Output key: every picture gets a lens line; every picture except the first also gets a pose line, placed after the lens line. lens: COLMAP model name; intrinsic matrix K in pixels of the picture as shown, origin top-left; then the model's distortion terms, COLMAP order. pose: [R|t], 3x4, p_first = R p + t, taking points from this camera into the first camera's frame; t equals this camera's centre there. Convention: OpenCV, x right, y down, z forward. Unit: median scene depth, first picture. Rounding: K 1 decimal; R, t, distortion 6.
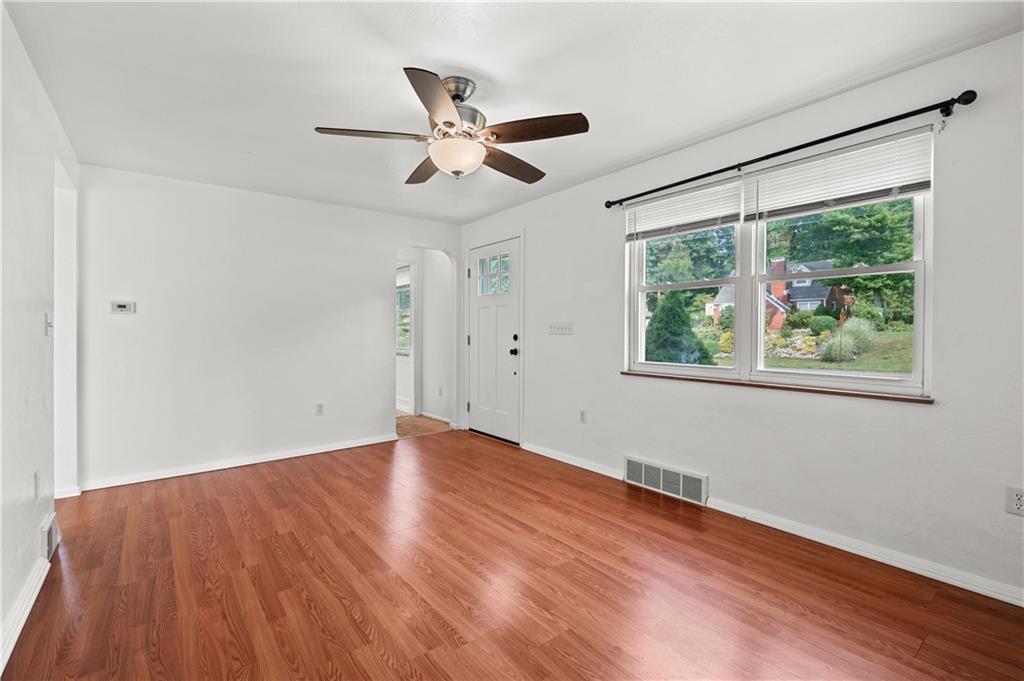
lens RADIAL K [[473.4, 0, 511.3], [0, 473.4, 337.4], [0, 0, 1]] dist [0.000460, -0.000005]
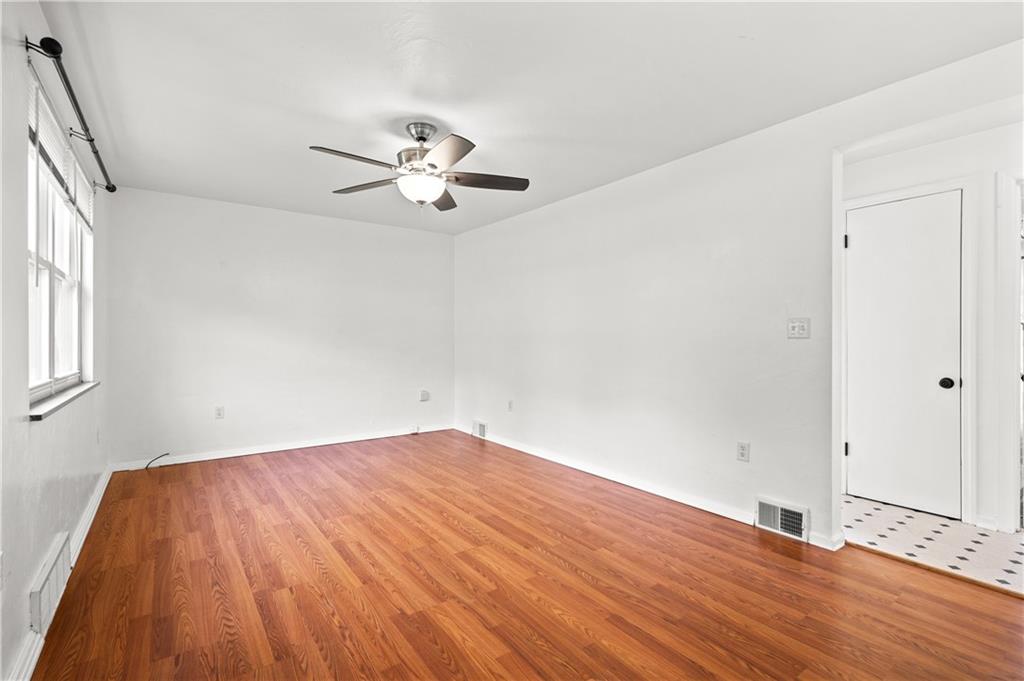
lens RADIAL K [[473.4, 0, 512.6], [0, 473.4, 338.6], [0, 0, 1]] dist [0.000460, -0.000005]
pose [[-0.999710, -0.000492, 0.024074, -0.320097], [-0.000233, 0.999942, 0.010767, -0.012375], [-0.024078, 0.010758, -0.999652, 1.877723]]
